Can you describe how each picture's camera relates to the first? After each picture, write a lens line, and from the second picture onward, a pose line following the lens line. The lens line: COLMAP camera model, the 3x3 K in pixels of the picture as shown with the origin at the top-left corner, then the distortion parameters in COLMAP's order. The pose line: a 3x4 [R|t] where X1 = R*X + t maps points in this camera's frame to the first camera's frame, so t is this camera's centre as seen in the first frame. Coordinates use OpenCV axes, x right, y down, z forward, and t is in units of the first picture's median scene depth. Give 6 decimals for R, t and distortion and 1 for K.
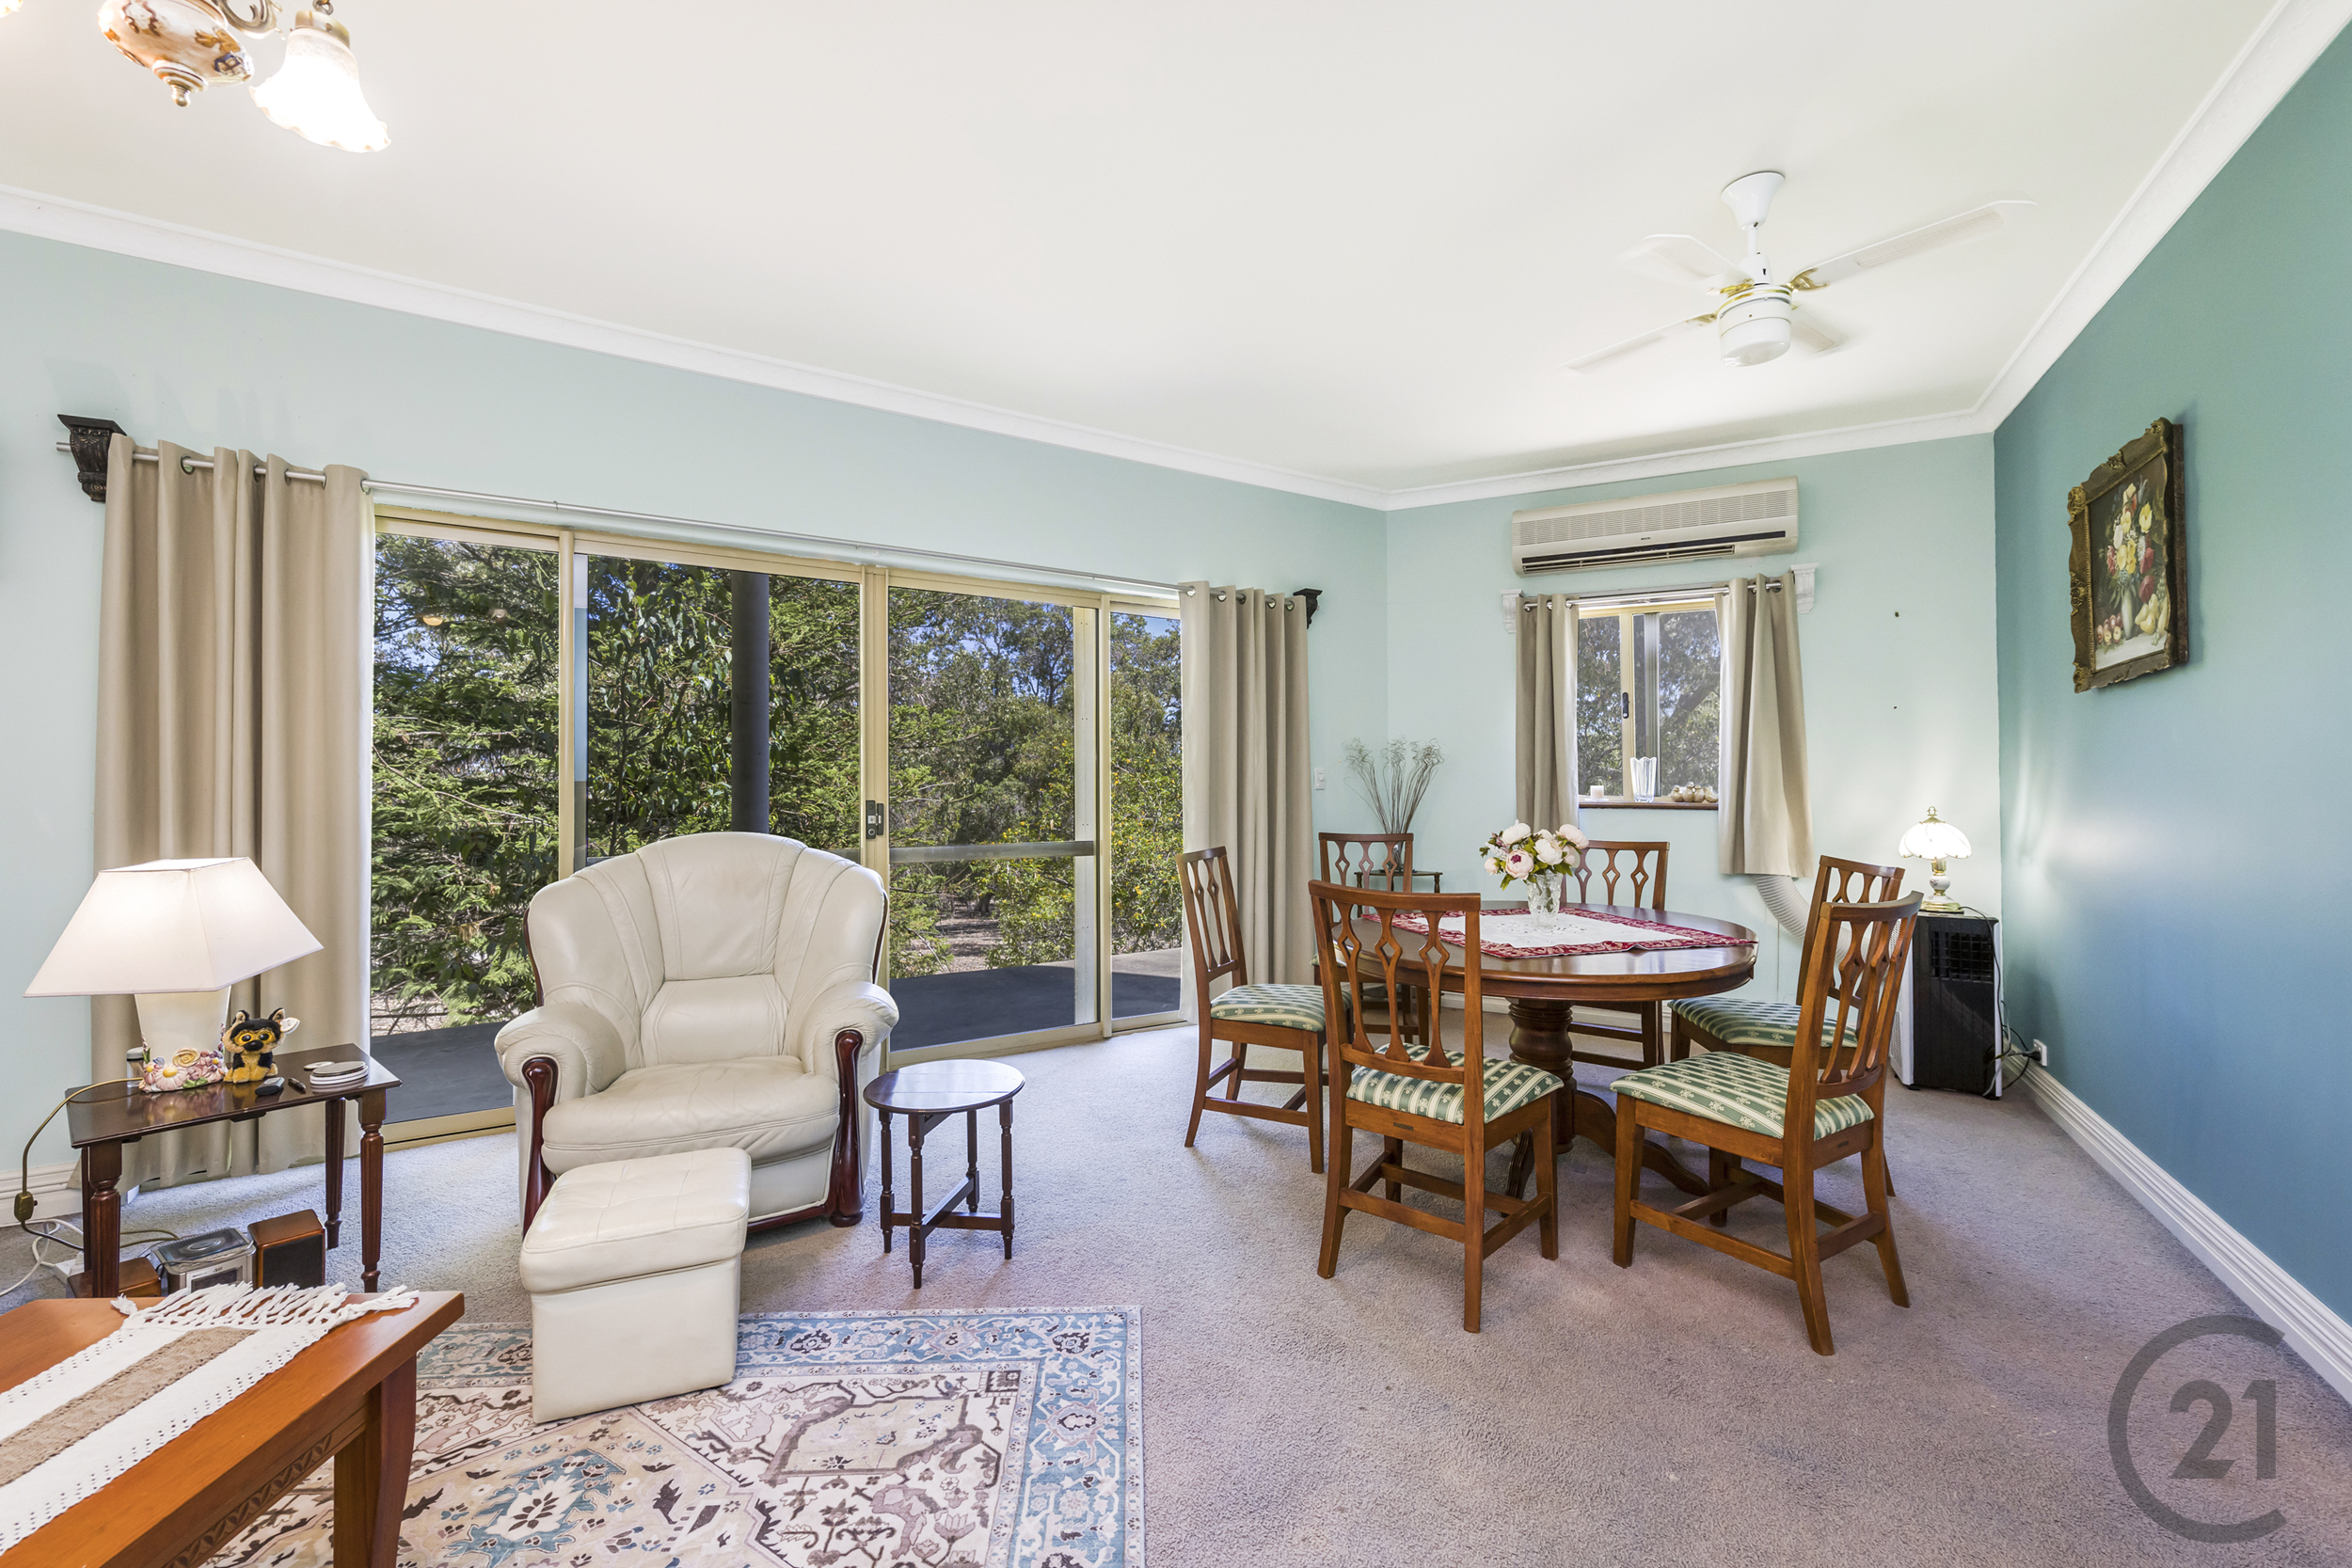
lens RADIAL K [[975.9, 0, 1155.8], [0, 975.9, 768.7], [0, 0, 1]] dist [0.009732, -0.000641]
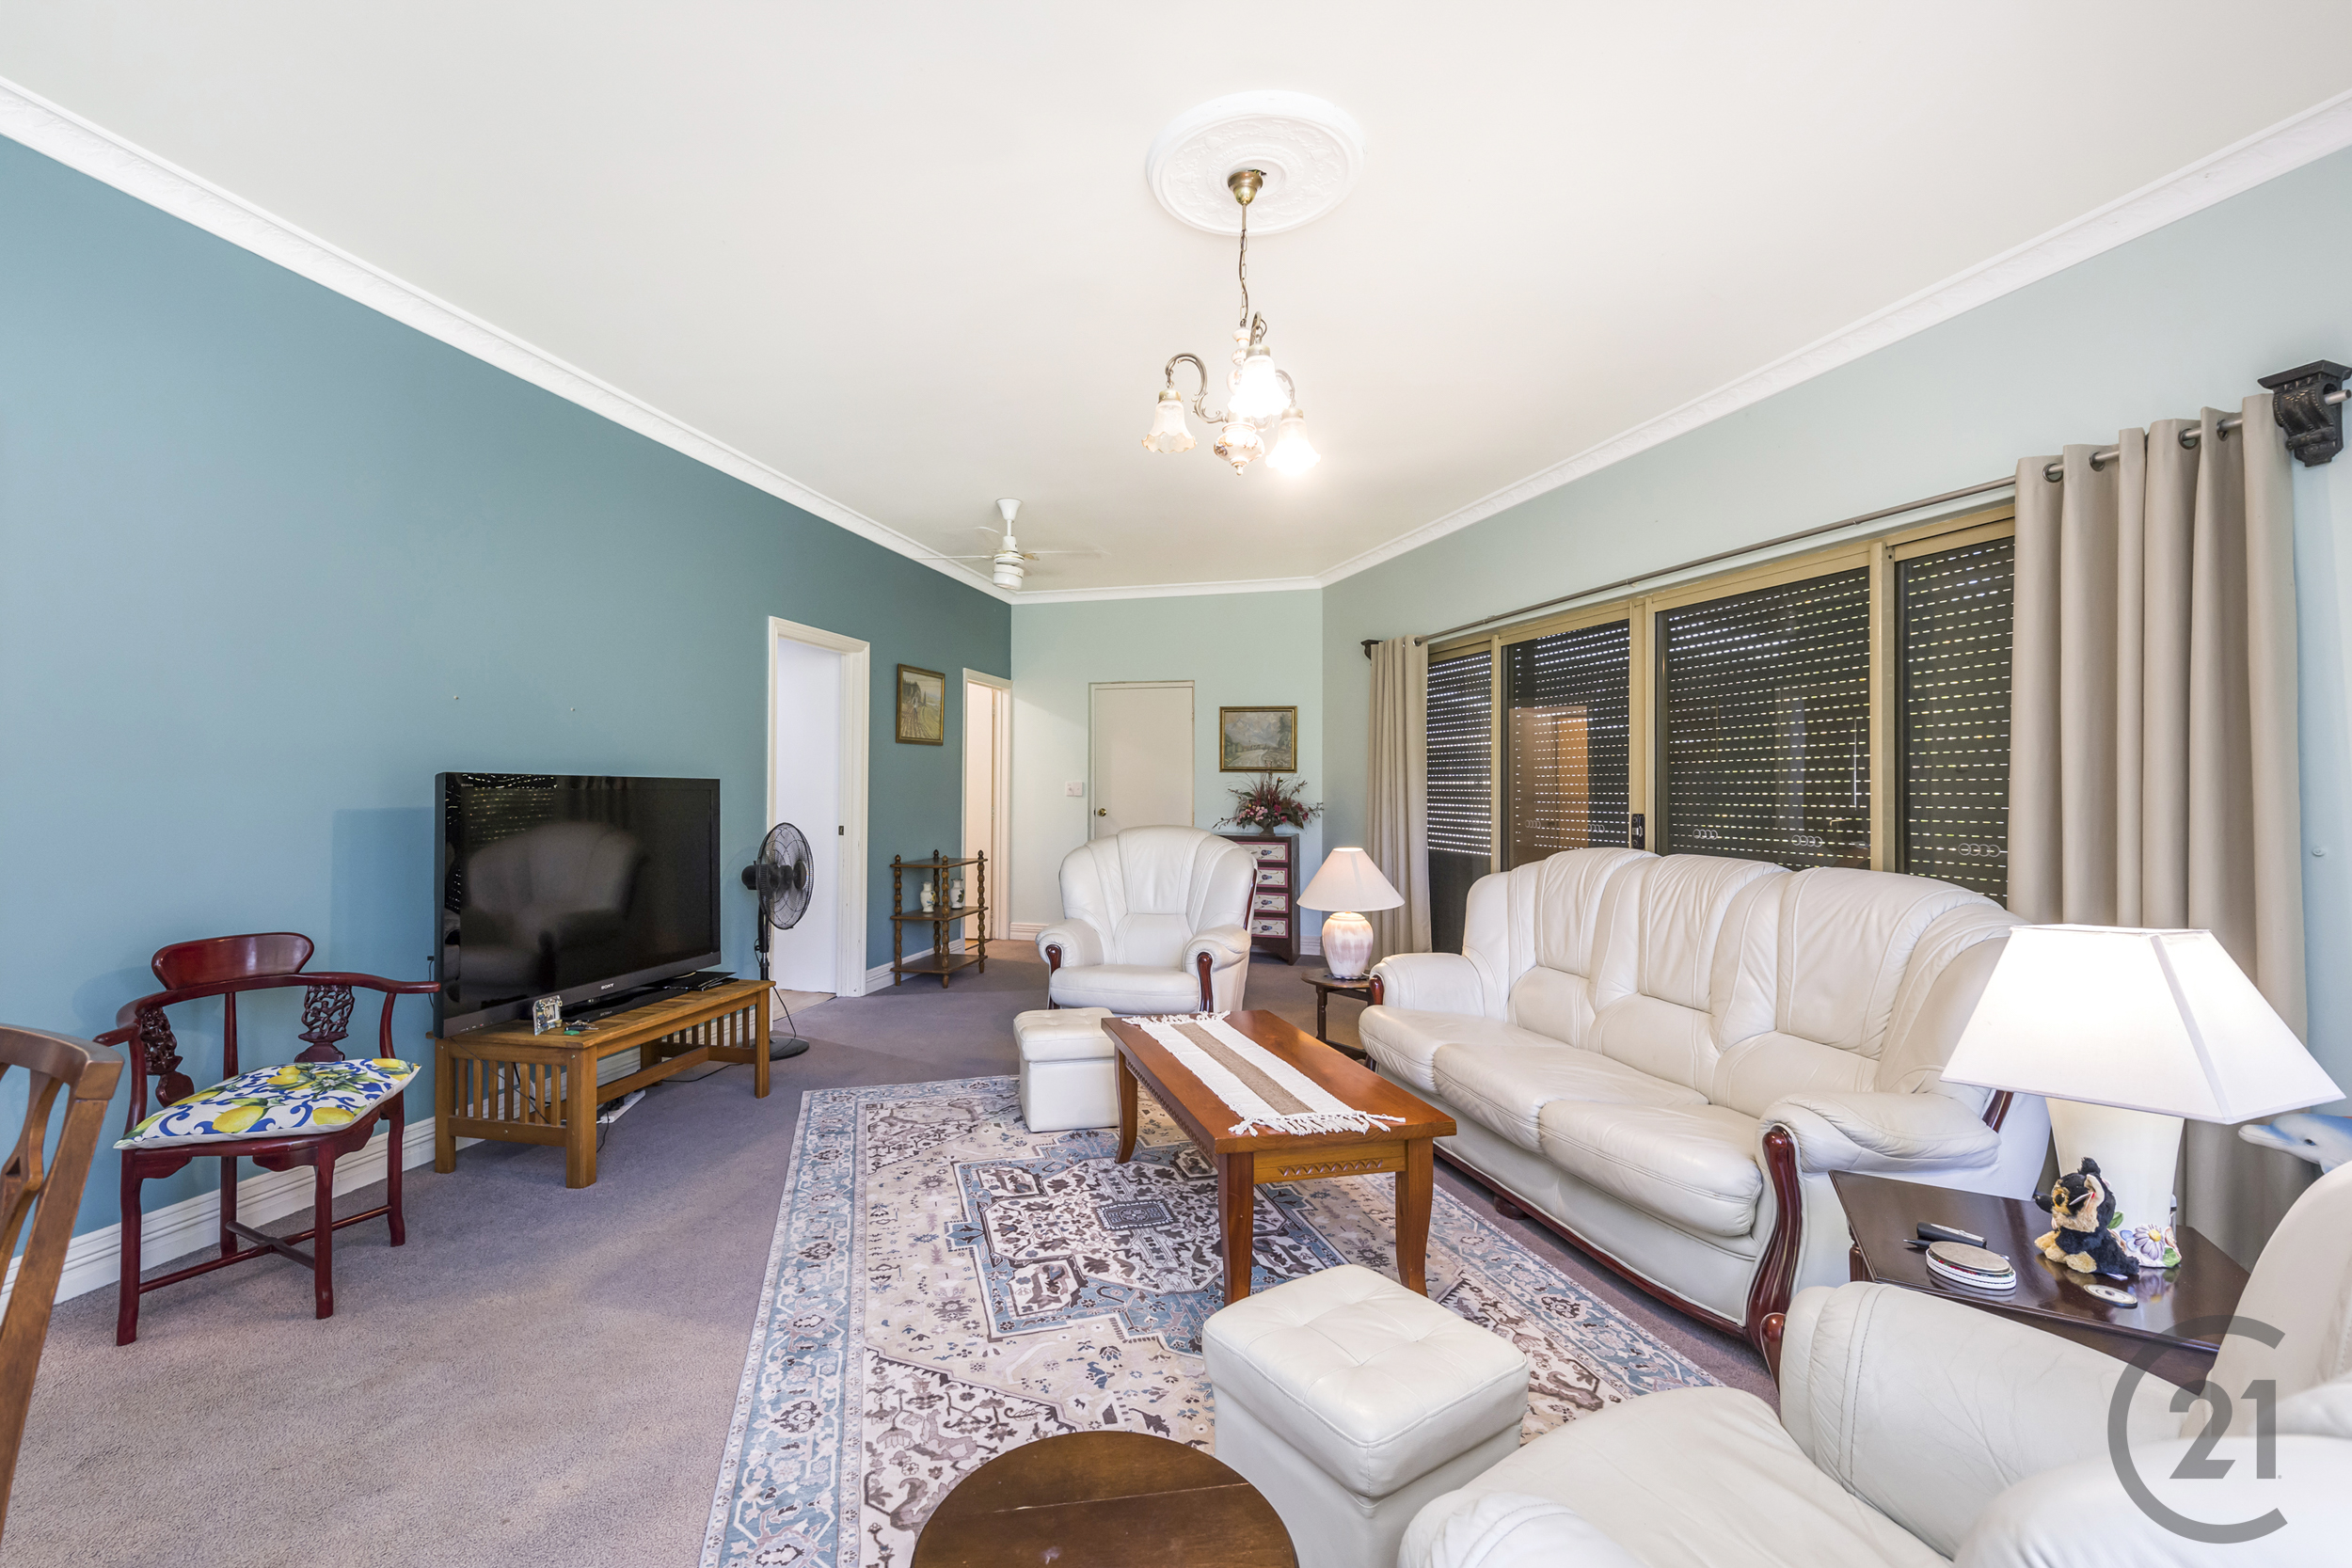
lens RADIAL K [[1008.2, 0, 1104.4], [0, 1008.2, 792.5], [0, 0, 1]] dist [0.013147, -0.000251]
pose [[-0.979847, -0.009665, -0.199514, -0.095165], [-0.007843, 0.999920, -0.009921, 0.008622], [0.199594, -0.008157, -0.979845, 1.055179]]
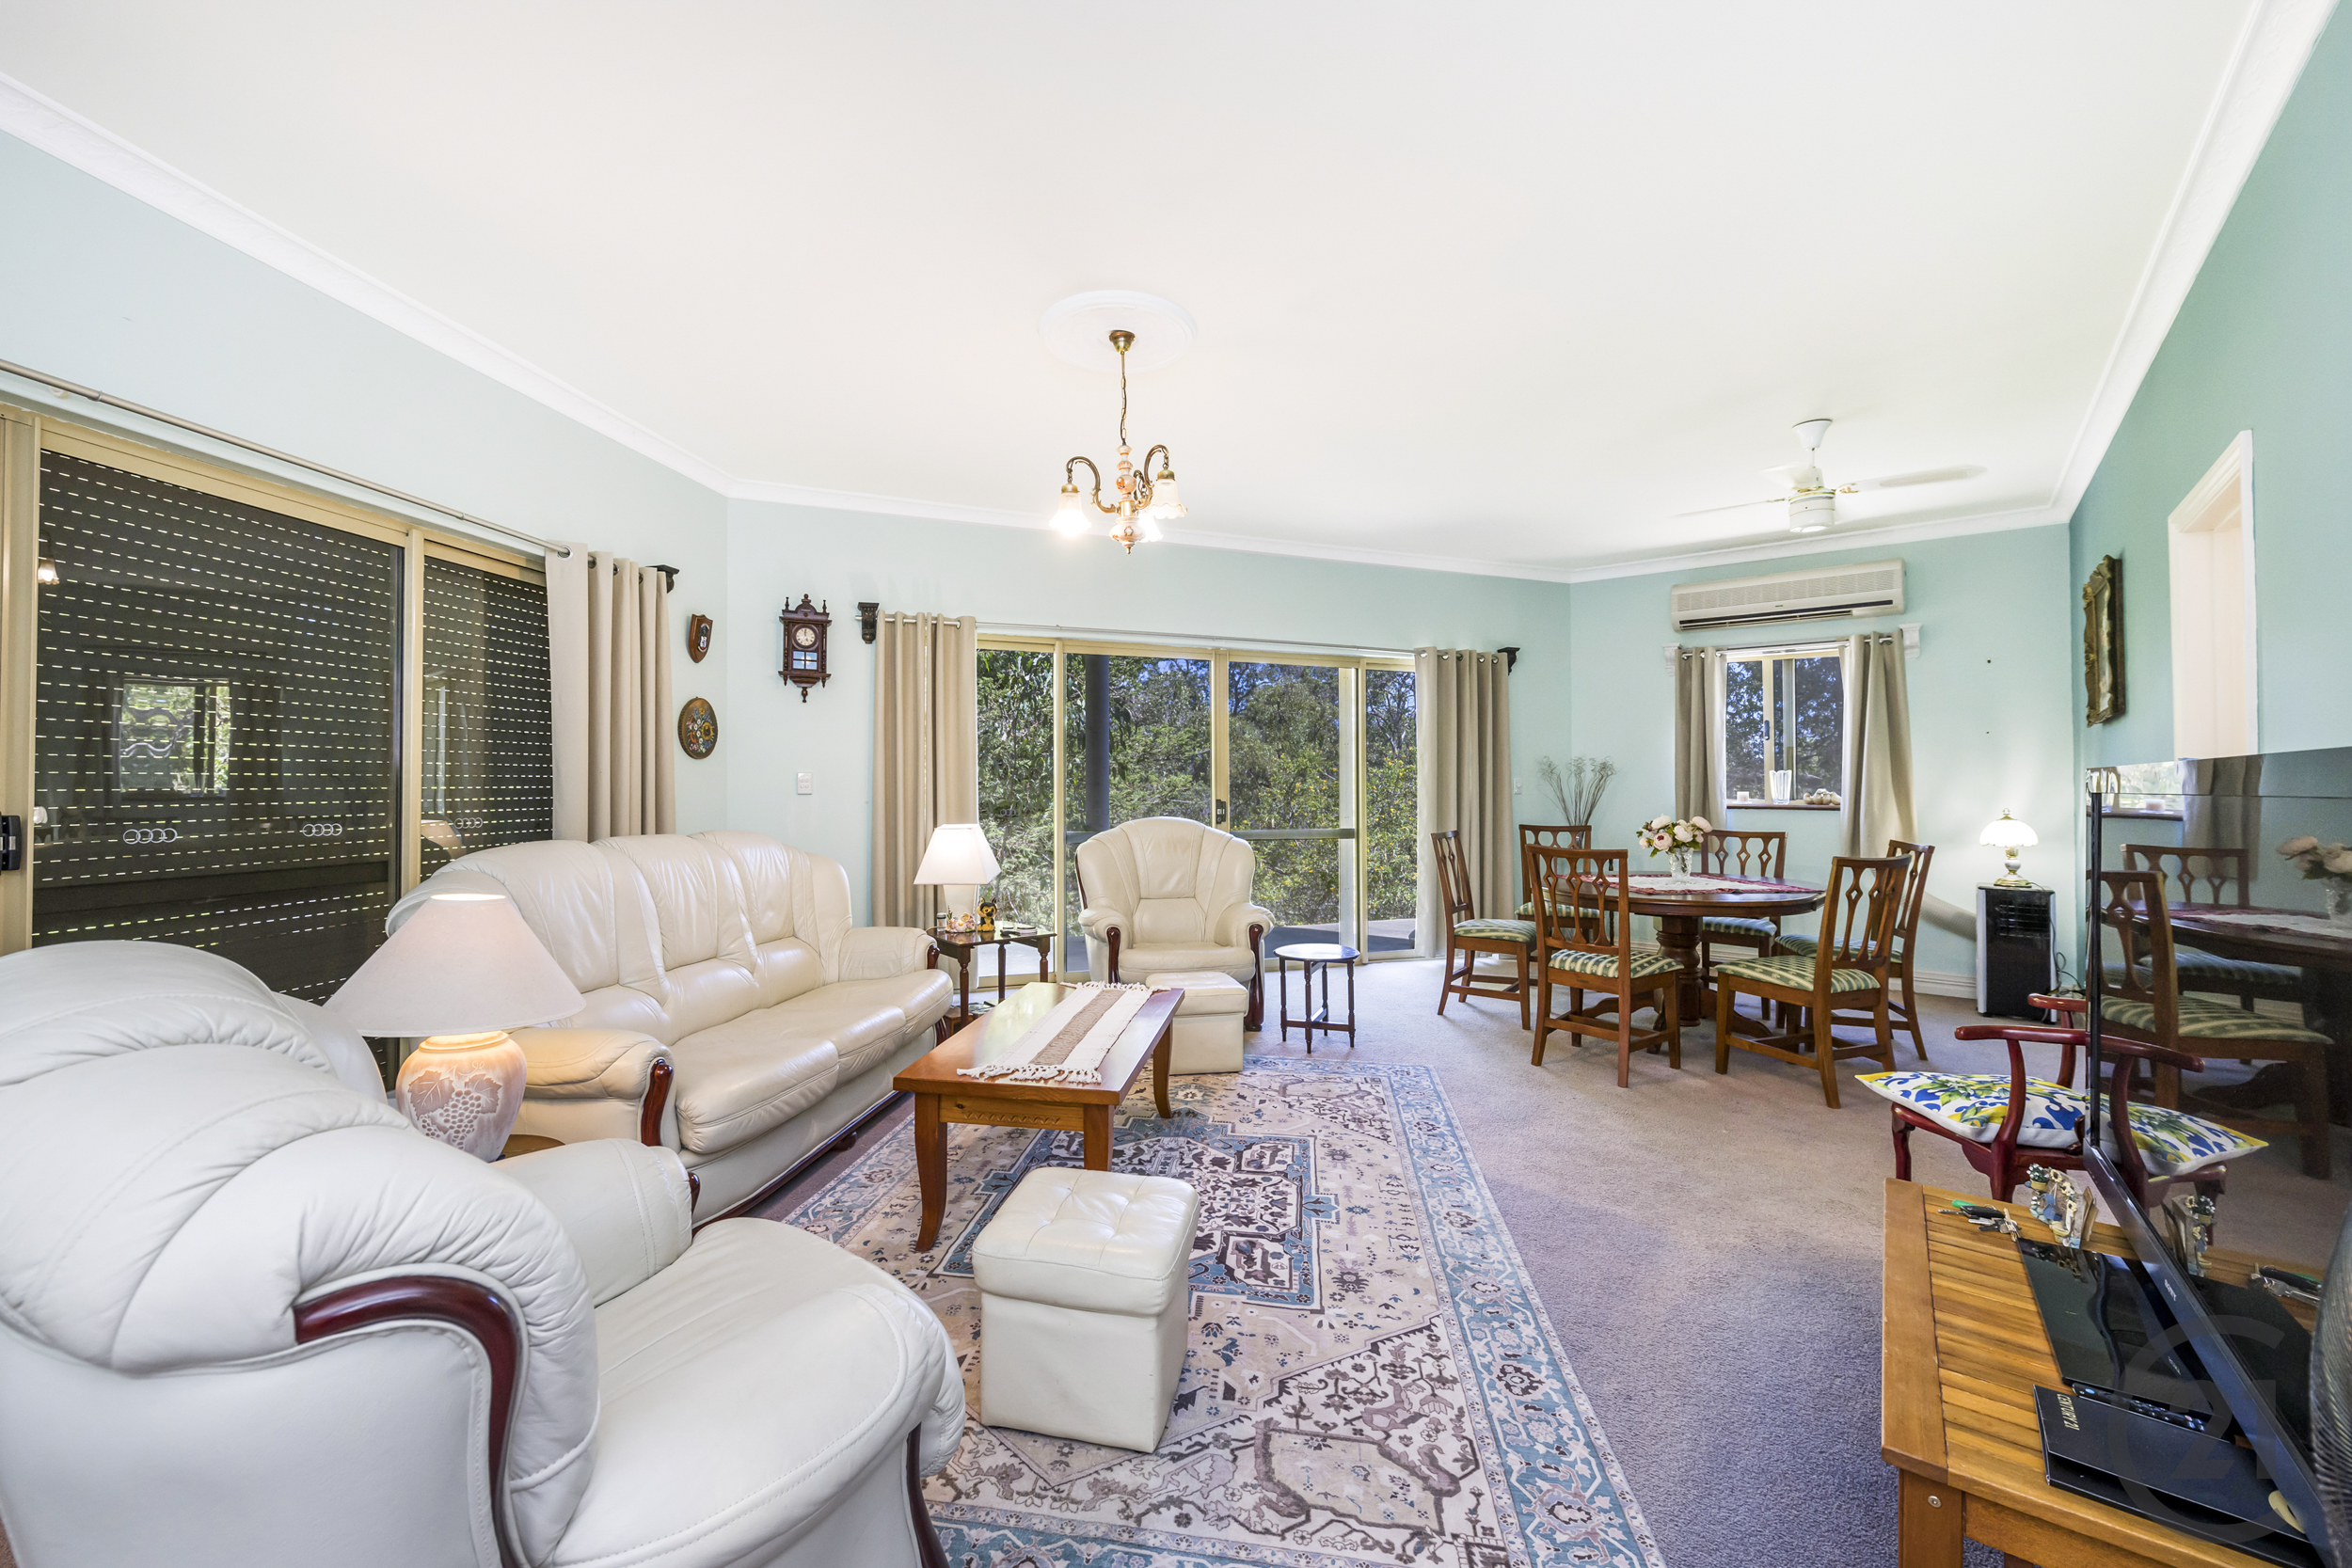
lens RADIAL K [[927.0, 0, 1143.1], [0, 927.0, 769.3], [0, 0, 1]] dist [0.002134, -0.000231]
pose [[0.980645, -0.000810, -0.195792, -0.144775], [-0.000193, 0.999987, -0.005102, -0.009616], [0.195793, 0.005041, 0.980632, -0.586470]]
